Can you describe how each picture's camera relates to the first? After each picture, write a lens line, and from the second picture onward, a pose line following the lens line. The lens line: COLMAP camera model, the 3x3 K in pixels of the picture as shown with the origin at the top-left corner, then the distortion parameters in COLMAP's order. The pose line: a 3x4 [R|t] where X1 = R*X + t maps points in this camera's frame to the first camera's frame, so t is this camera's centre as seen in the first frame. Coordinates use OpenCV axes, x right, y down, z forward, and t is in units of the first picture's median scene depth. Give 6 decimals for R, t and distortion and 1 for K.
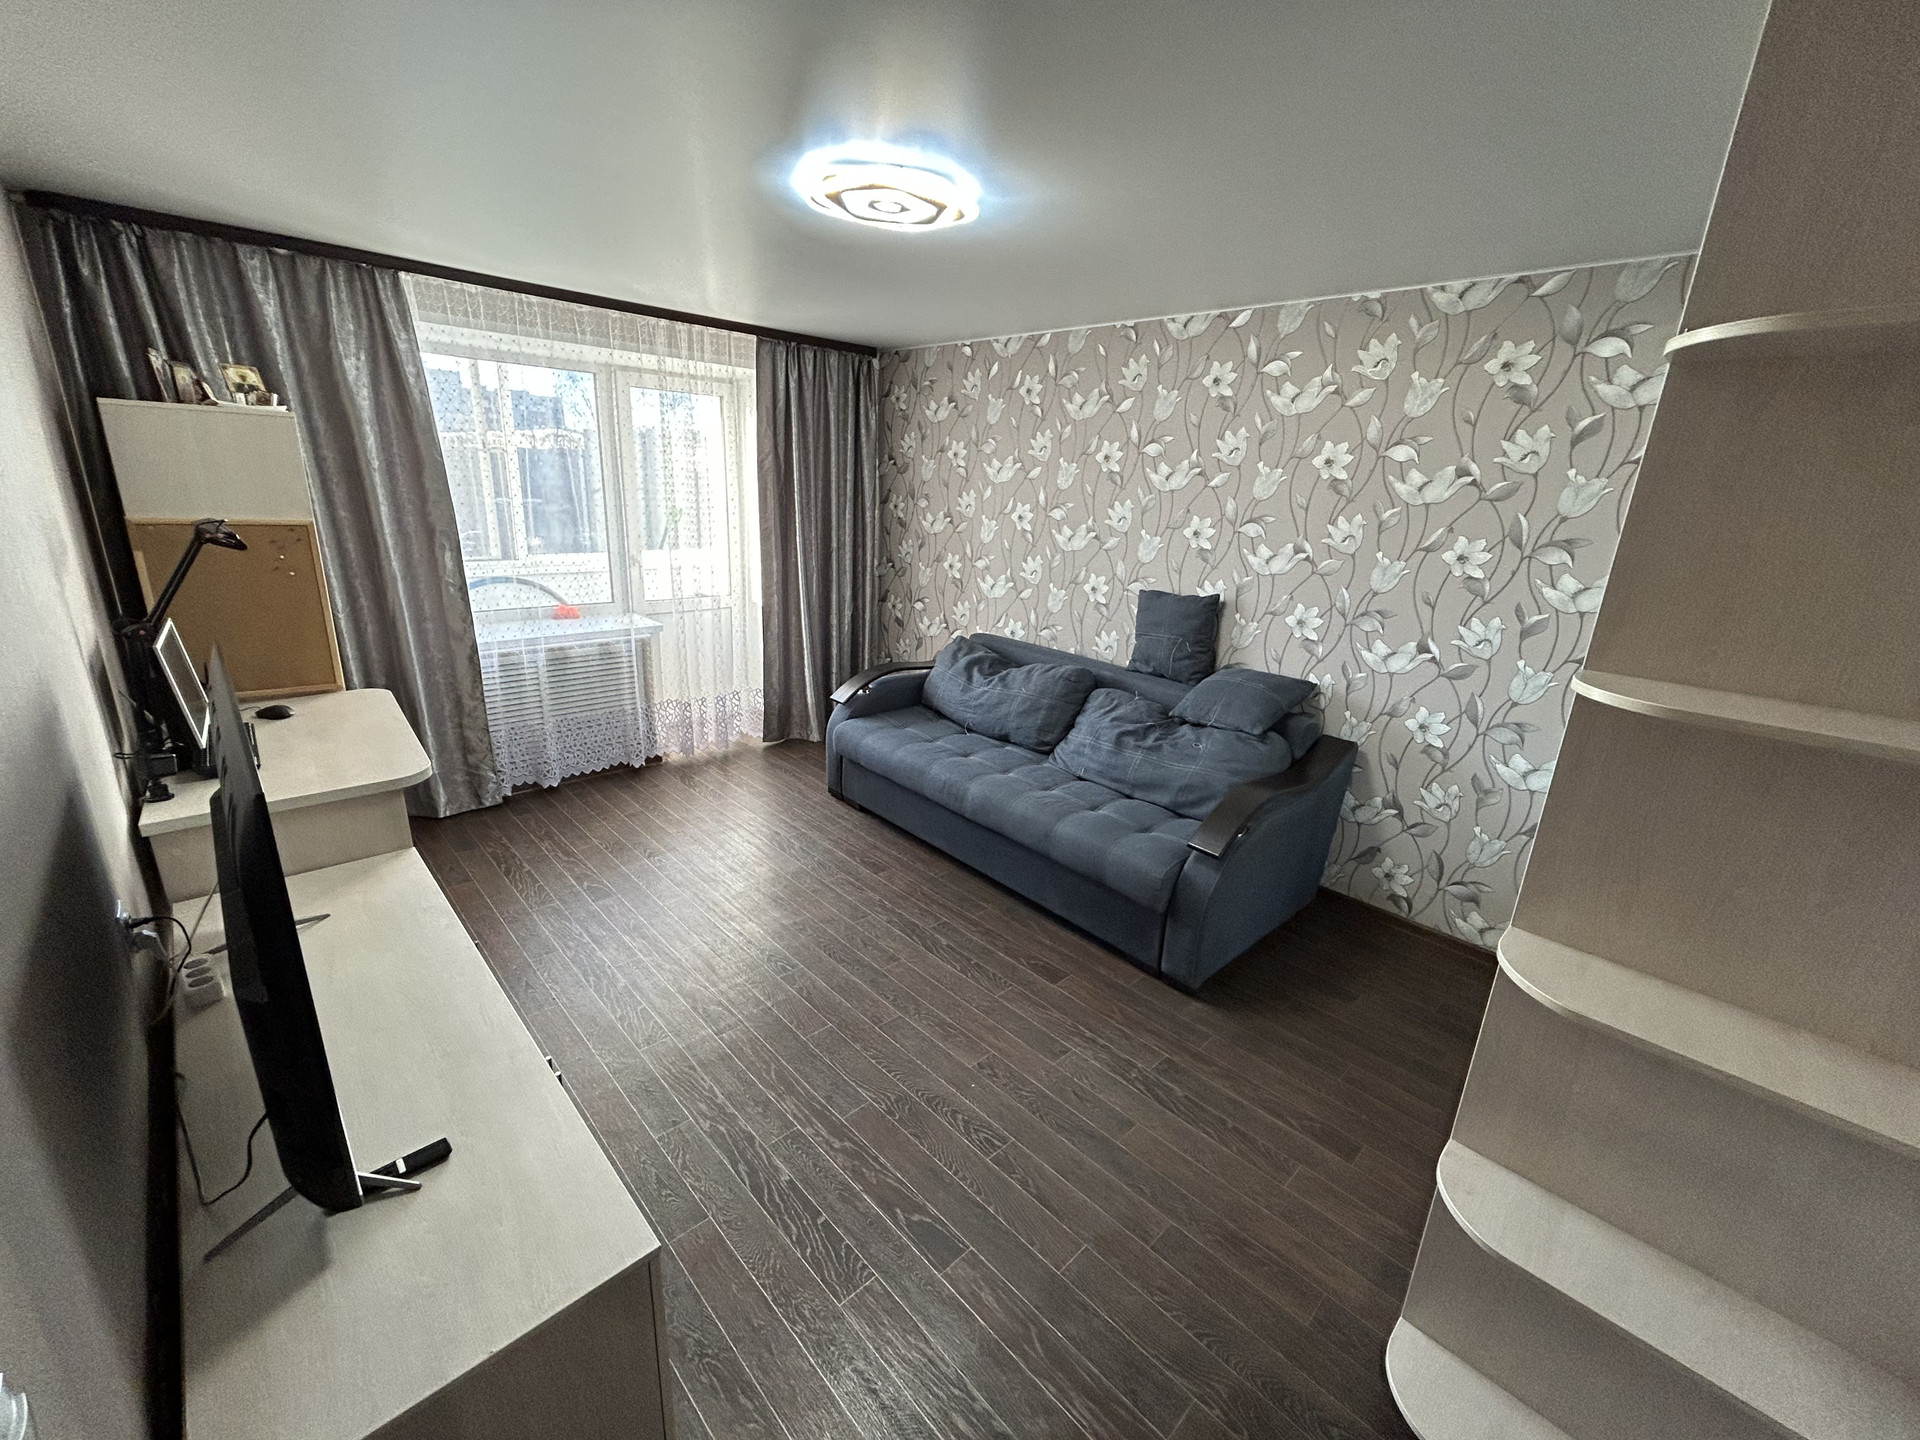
lens RADIAL K [[779.4, 0, 961.2], [0, 779.4, 714.7], [0, 0, 1]] dist [-0.012266, 0.005231]
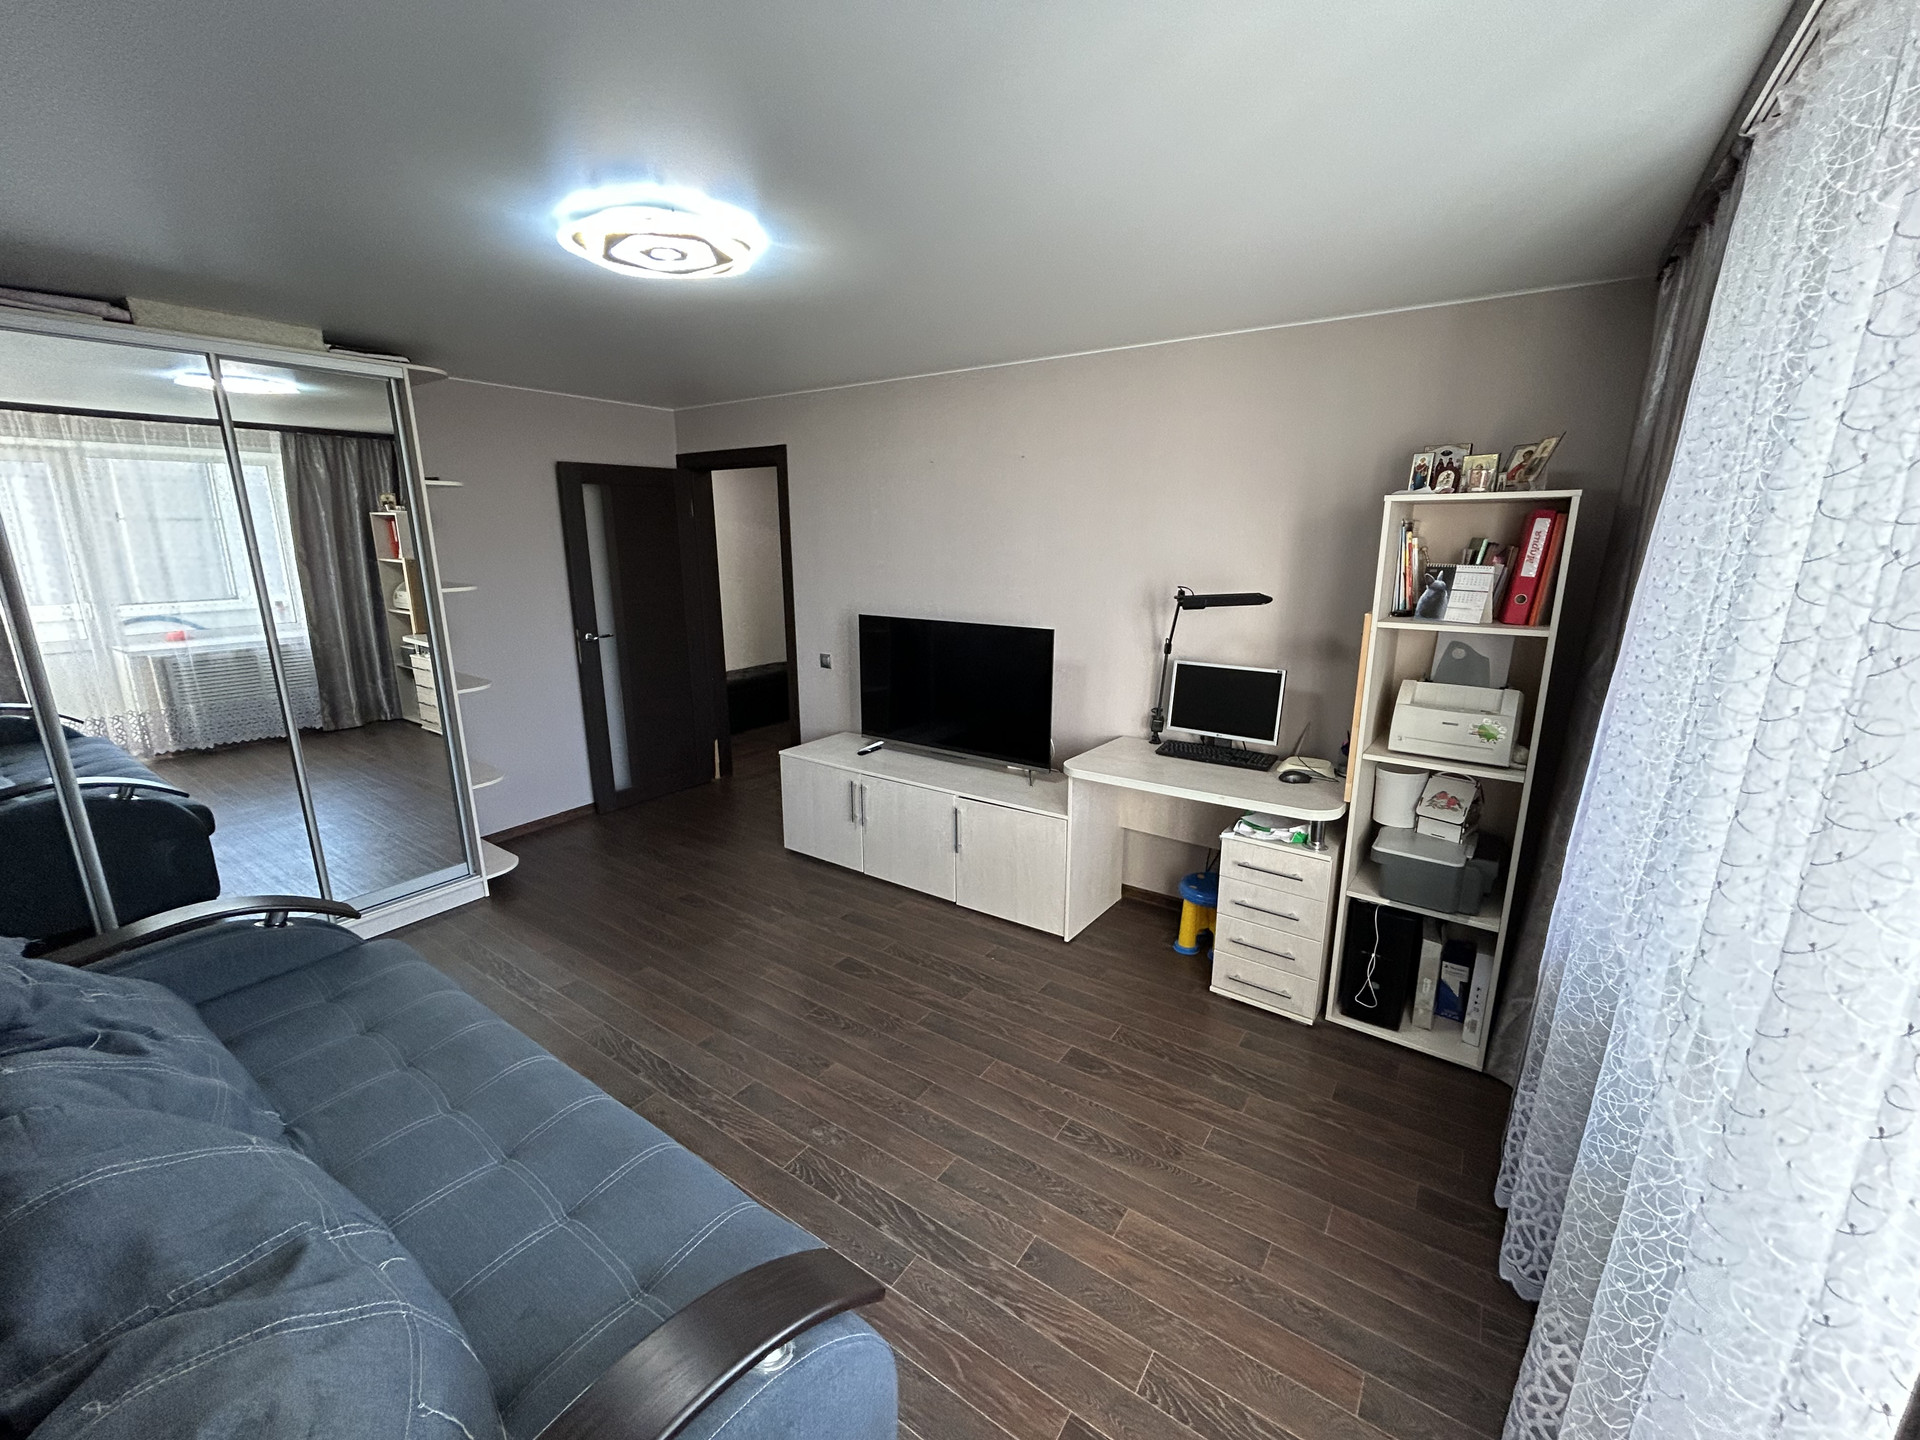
lens RADIAL K [[782.7, 0, 965.3], [0, 782.7, 723.5], [0, 0, 1]] dist [-0.023457, 0.000027]
pose [[-0.981362, -0.001935, -0.192159, -0.150703], [-0.098295, 0.864291, 0.493294, -0.364267], [0.165127, 0.502988, -0.848373, 1.184143]]
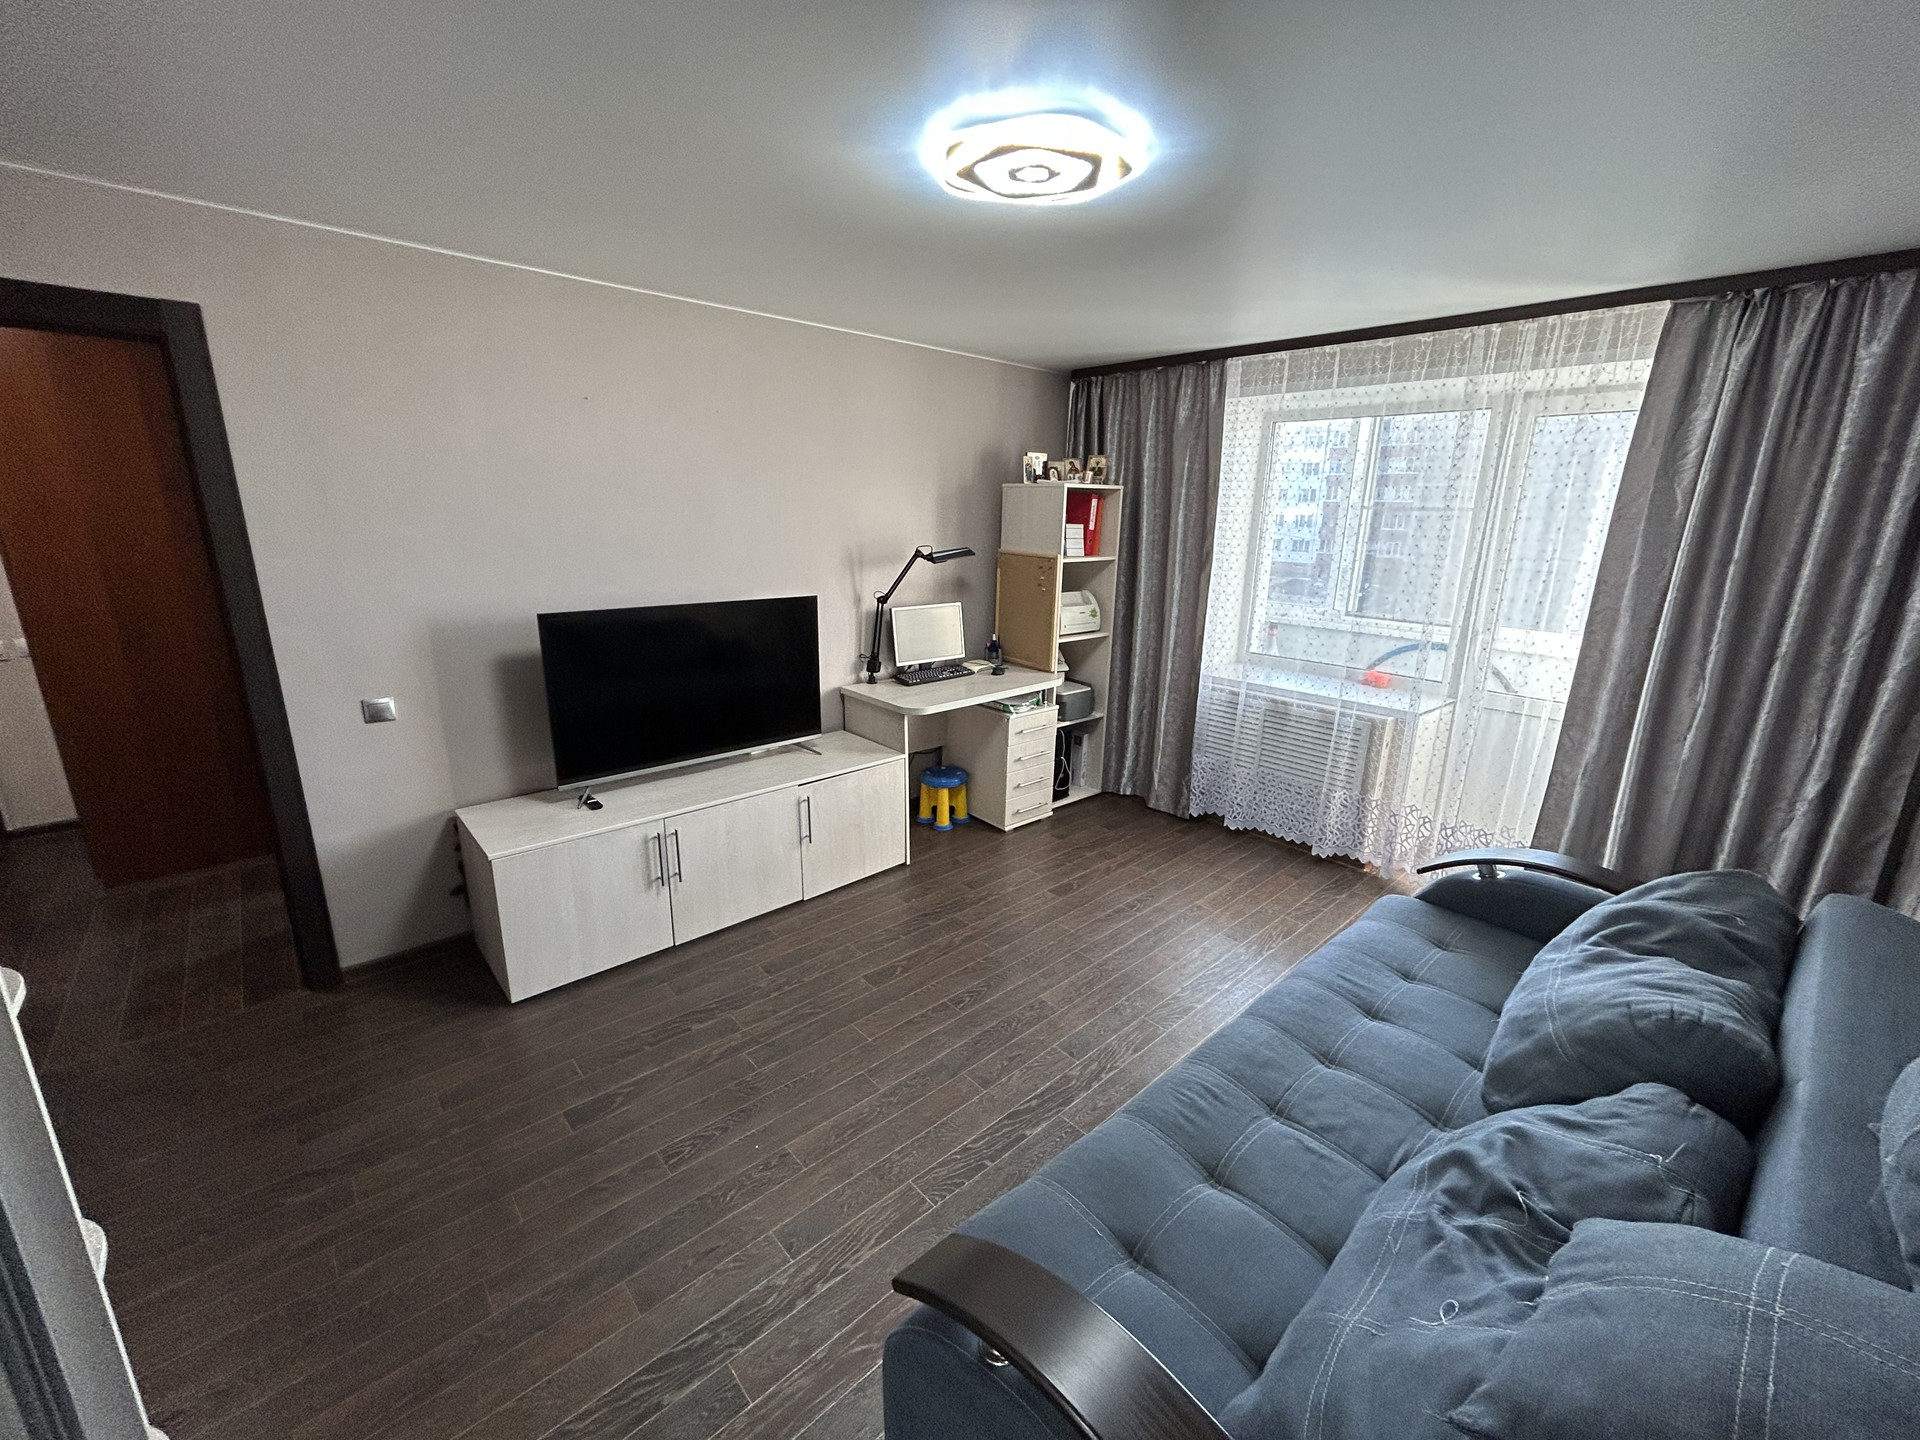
lens RADIAL K [[779.4, 0, 961.2], [0, 779.4, 714.7], [0, 0, 1]] dist [-0.012266, 0.005231]
pose [[-0.034982, 0.208752, -0.977343, 0.455350], [-0.309582, 0.927574, 0.209203, -0.150987], [0.950229, 0.309886, 0.032178, 0.594930]]
